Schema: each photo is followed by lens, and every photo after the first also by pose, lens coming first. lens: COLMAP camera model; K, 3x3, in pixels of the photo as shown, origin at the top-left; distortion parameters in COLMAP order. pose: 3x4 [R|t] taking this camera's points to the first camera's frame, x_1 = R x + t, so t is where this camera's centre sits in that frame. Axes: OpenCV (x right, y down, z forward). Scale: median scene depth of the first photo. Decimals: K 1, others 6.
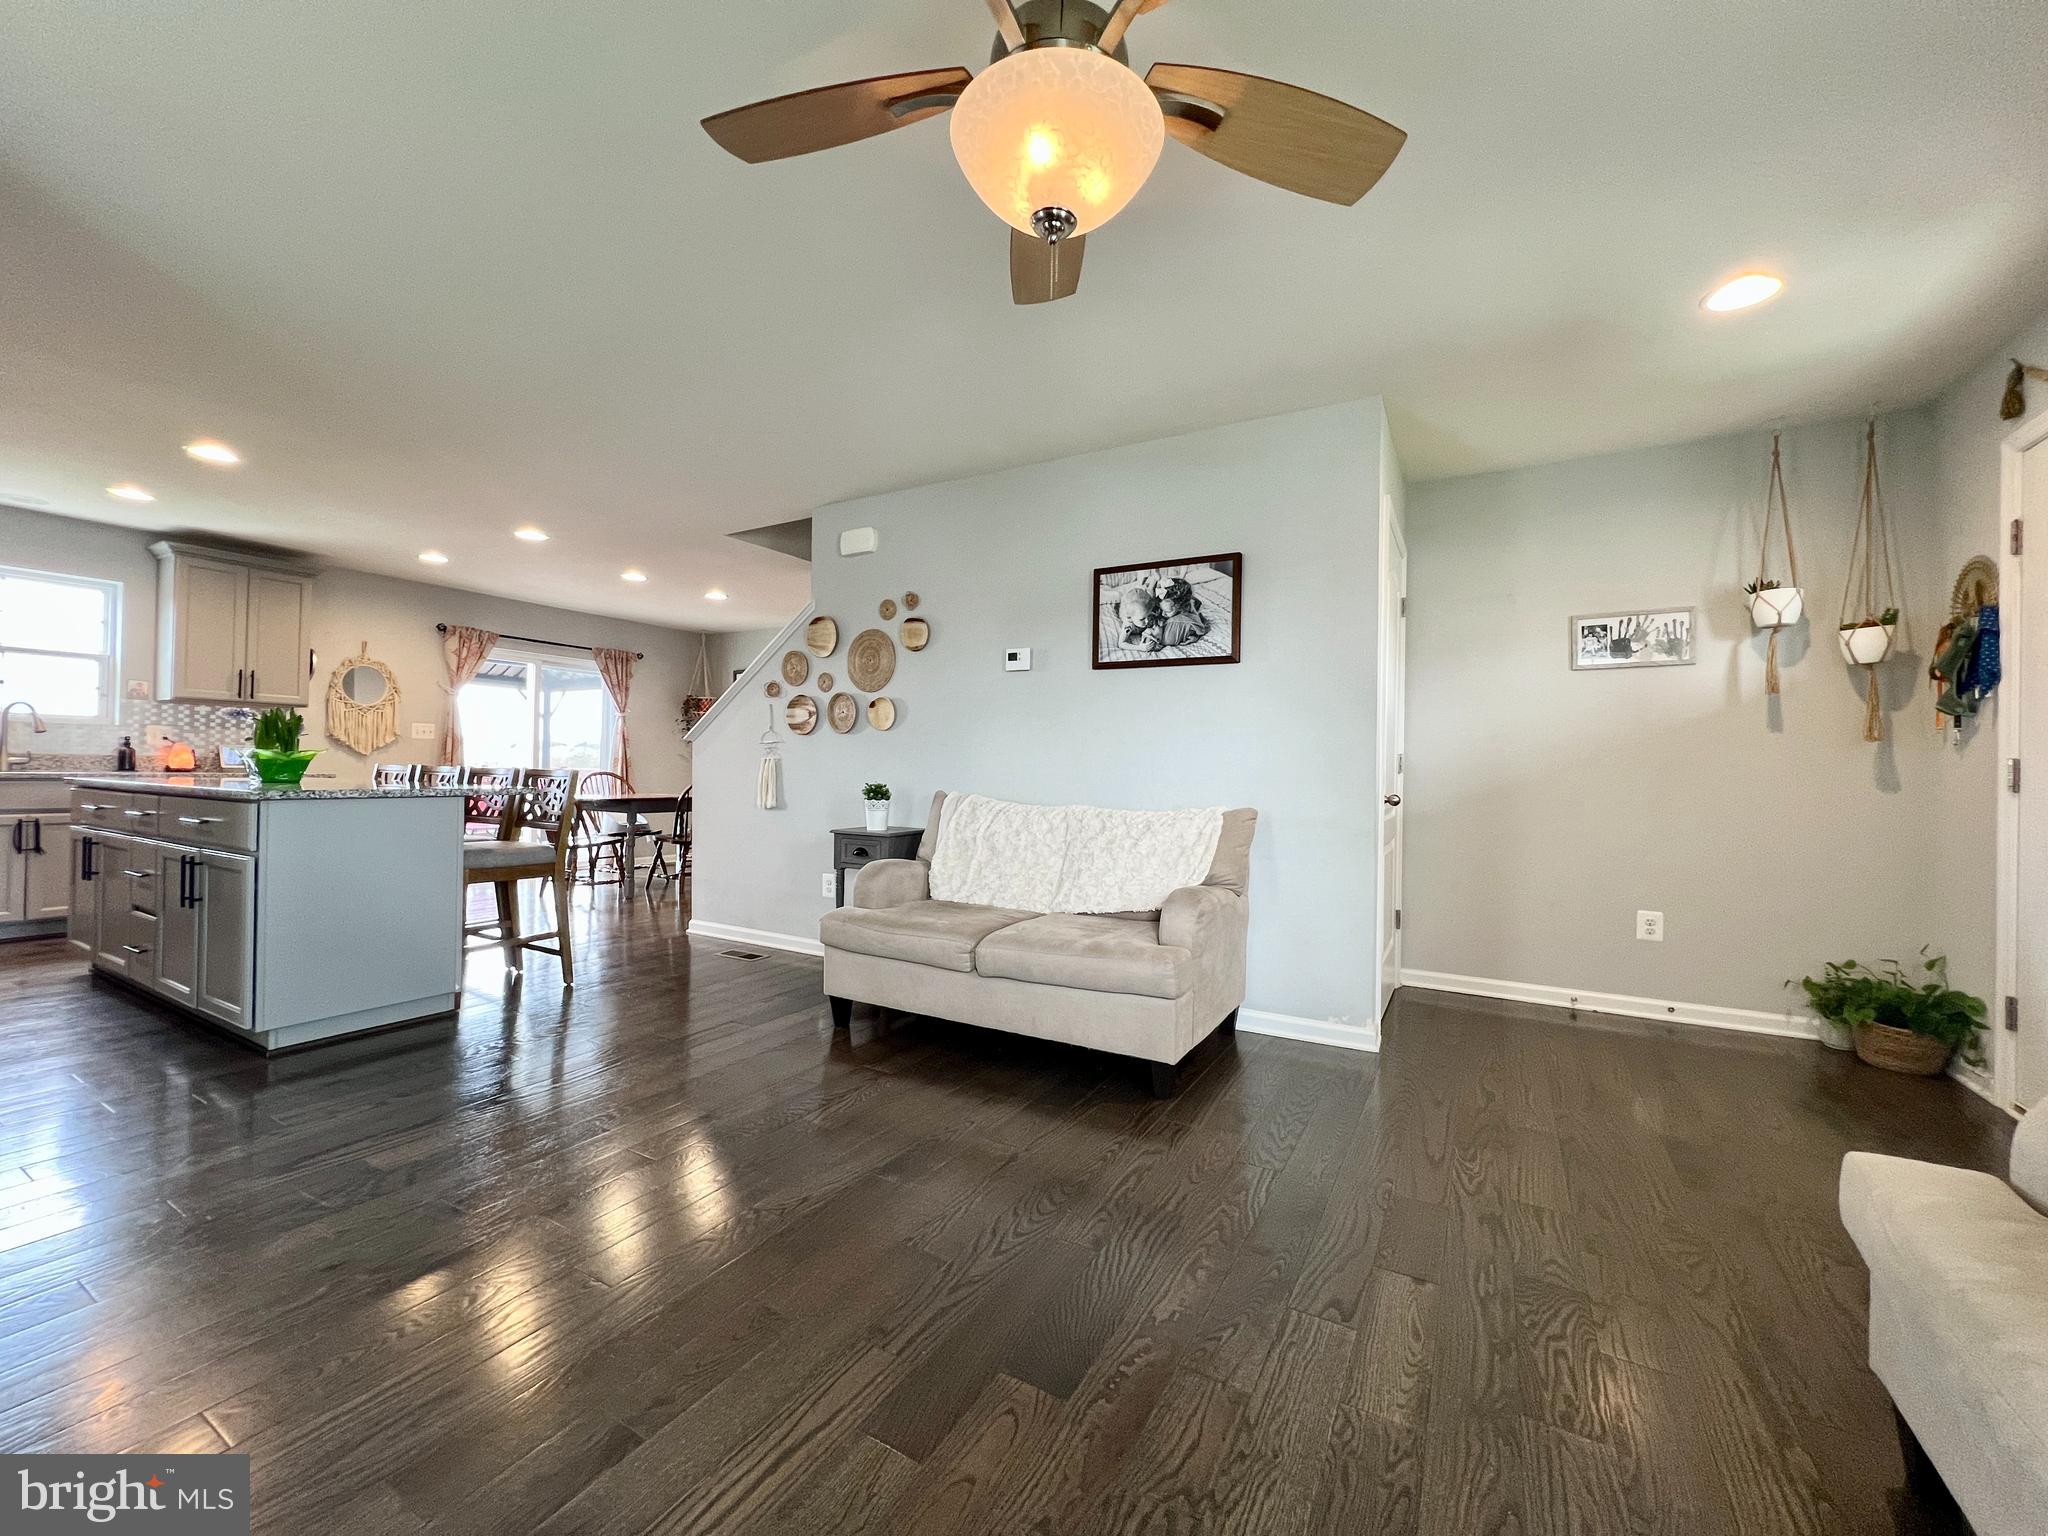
lens RADIAL K [[820.8, 0, 1014.4], [0, 820.8, 768.1], [0, 0, 1]] dist [0.004966, -0.000088]
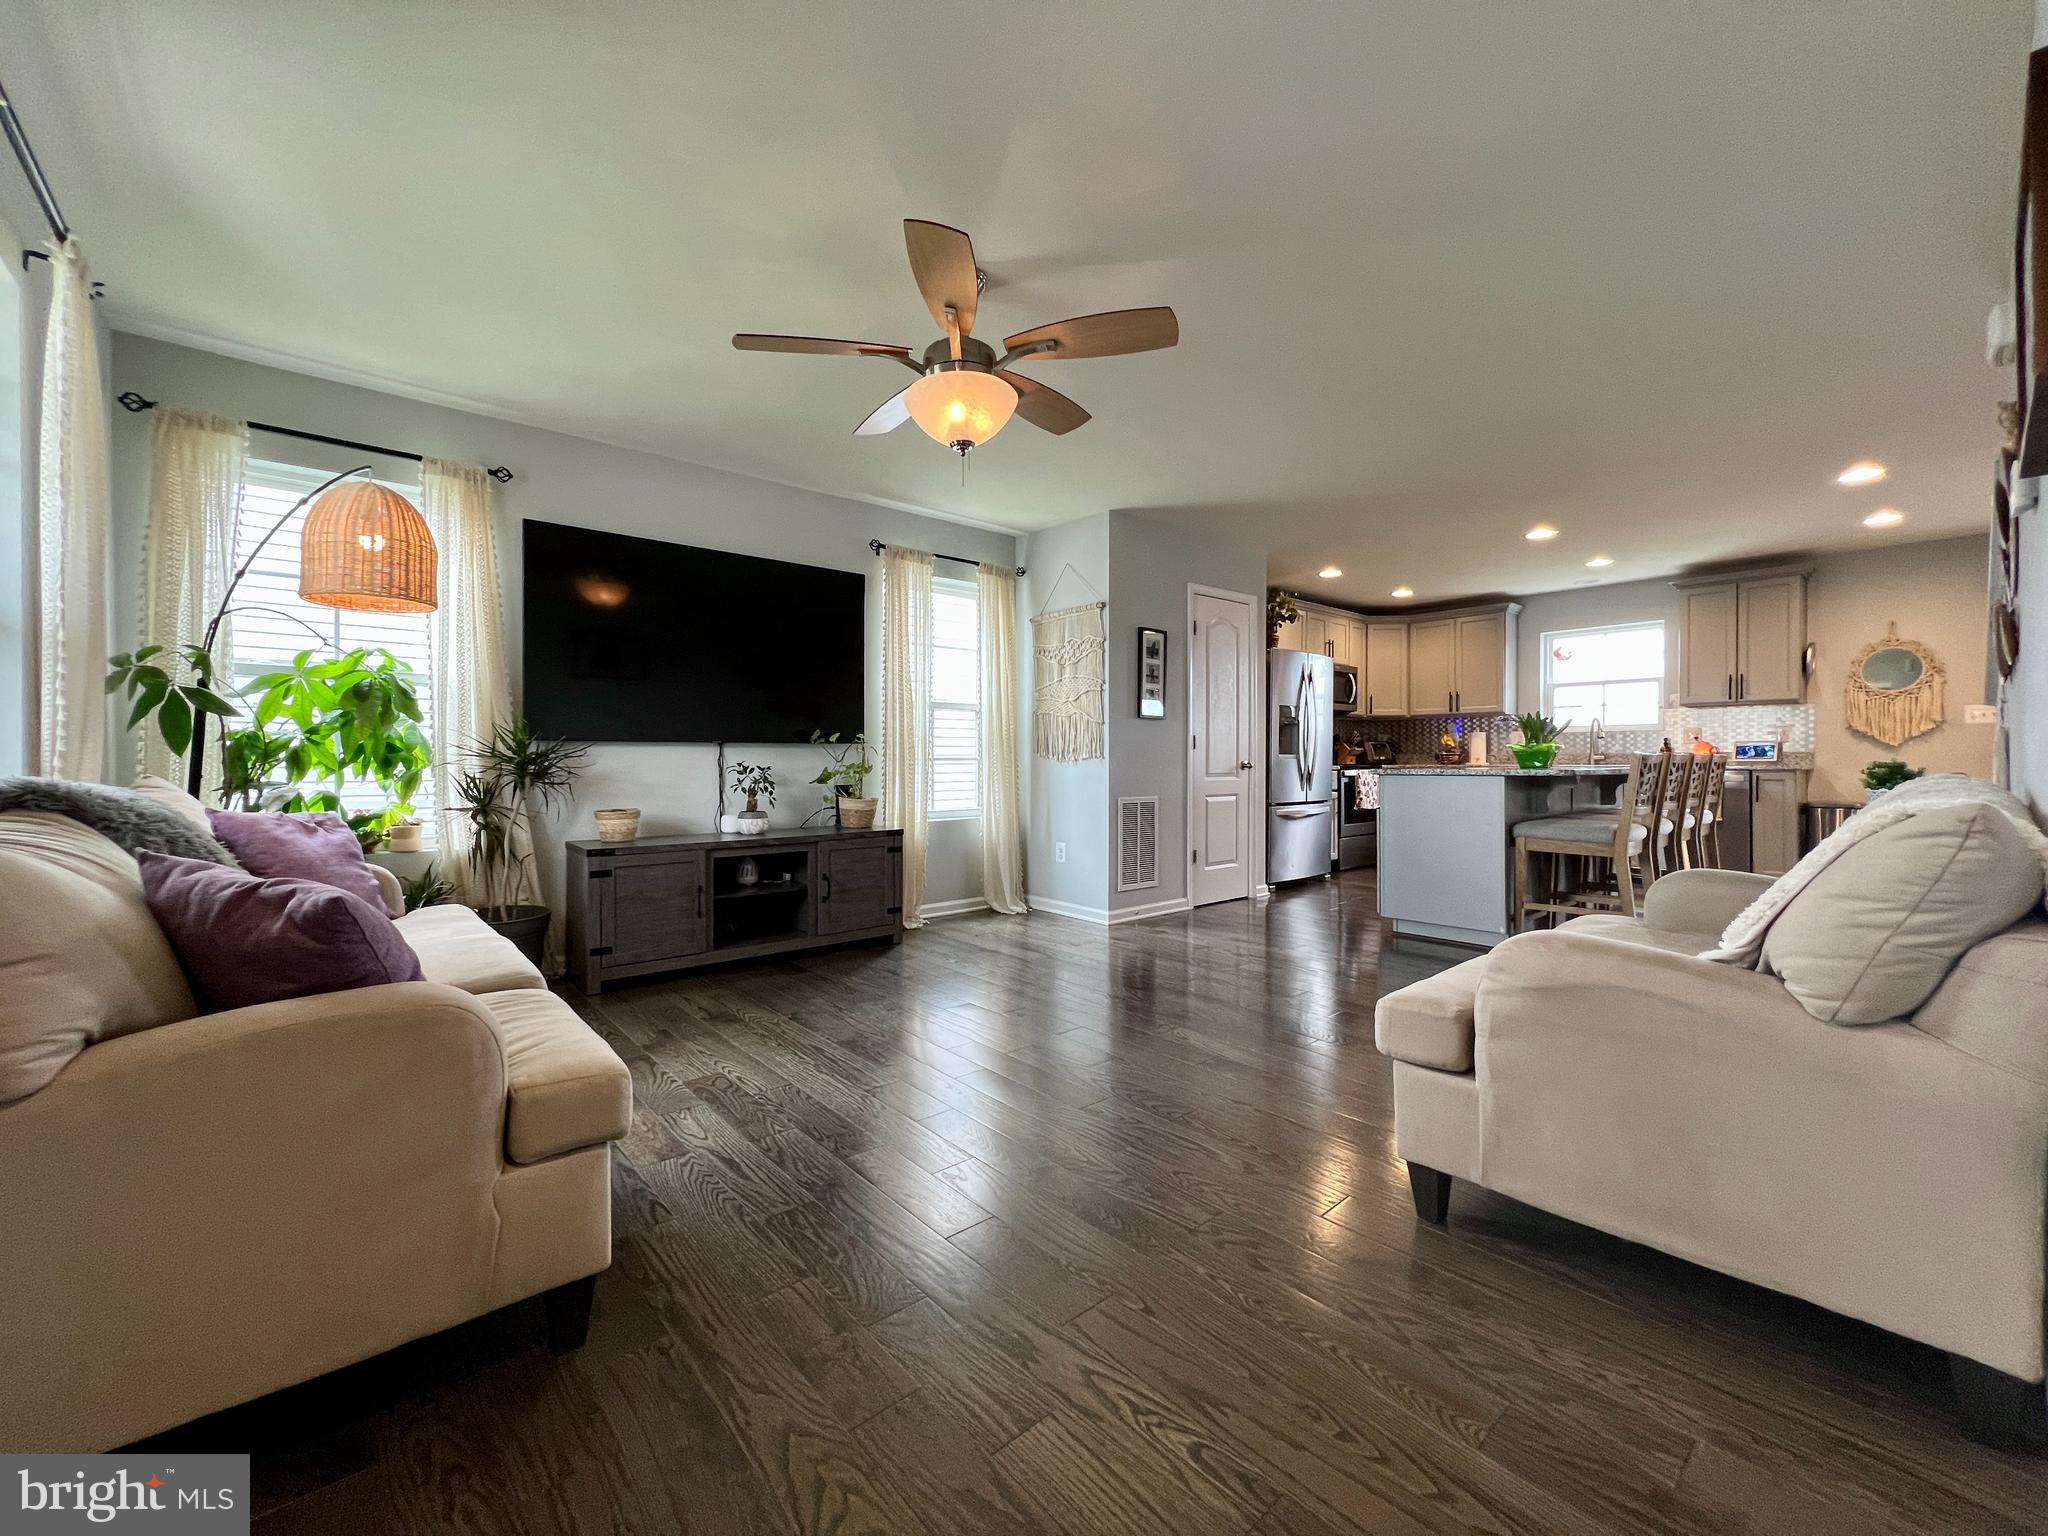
lens RADIAL K [[820.8, 0, 1021.5], [0, 820.8, 747.5], [0, 0, 1]] dist [0.004966, -0.000088]
pose [[-0.319591, -0.033204, -0.946974, 0.527346], [-0.000610, 0.999393, -0.034836, 0.025754], [0.947555, -0.010556, -0.319417, 0.514116]]
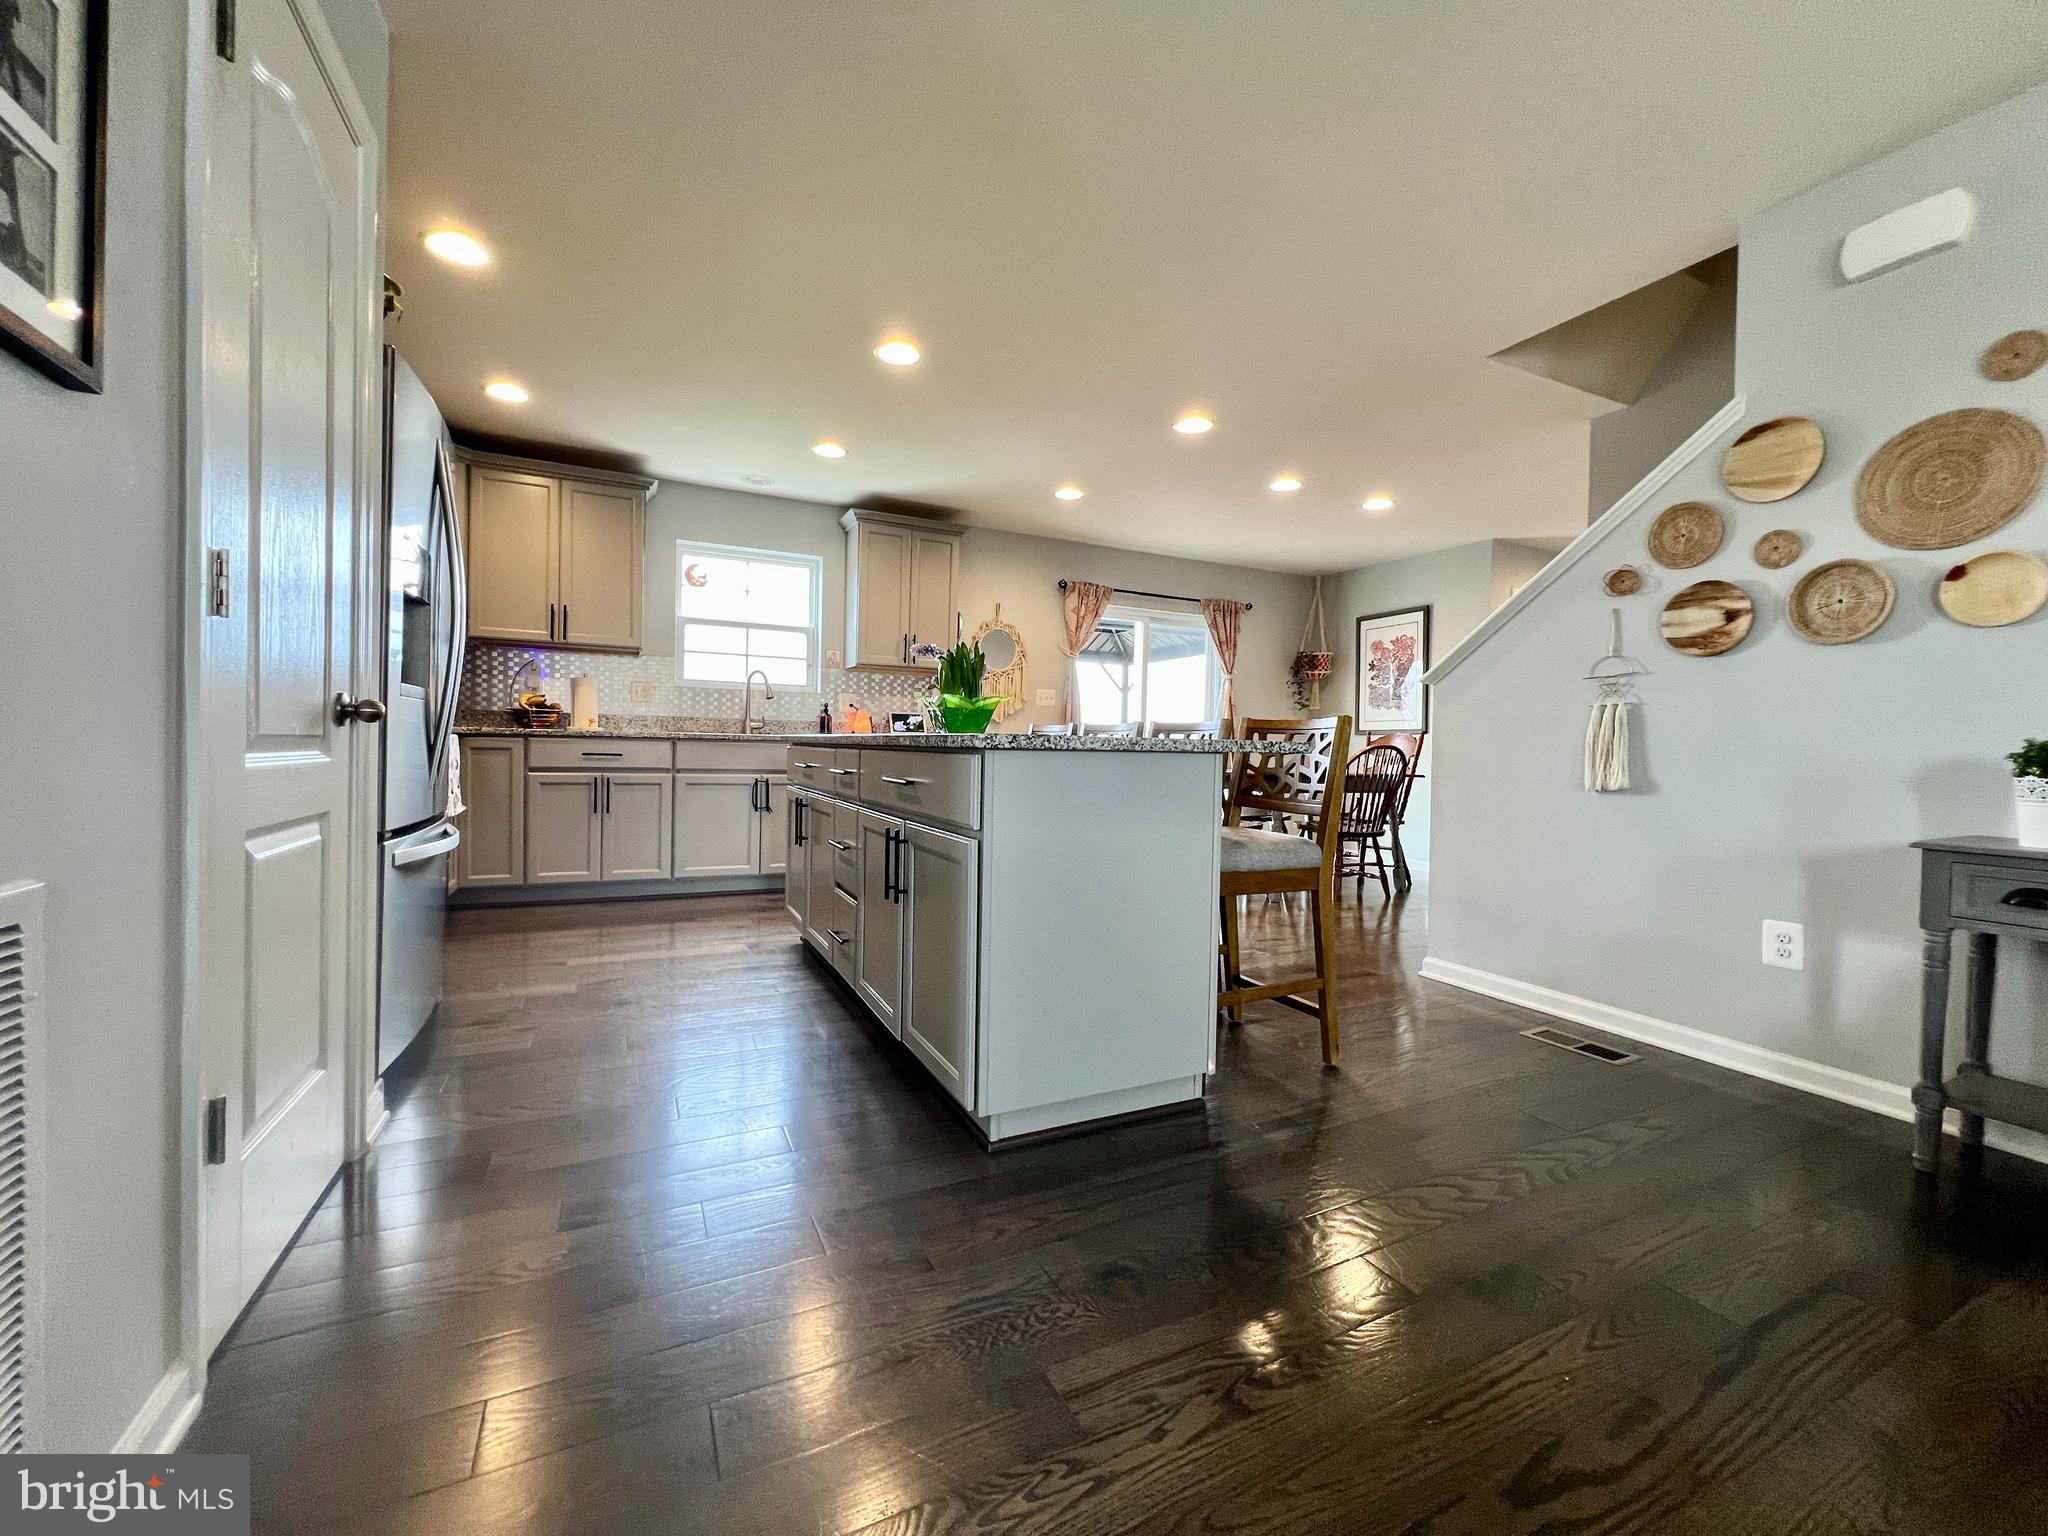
lens RADIAL K [[820.8, 0, 1016.0], [0, 820.8, 769.6], [0, 0, 1]] dist [0.004966, -0.000088]
pose [[0.832663, 0.016597, -0.553532, -0.336305], [-0.005944, 0.999761, 0.021036, 0.025152], [0.553749, -0.014226, 0.832562, 0.301883]]
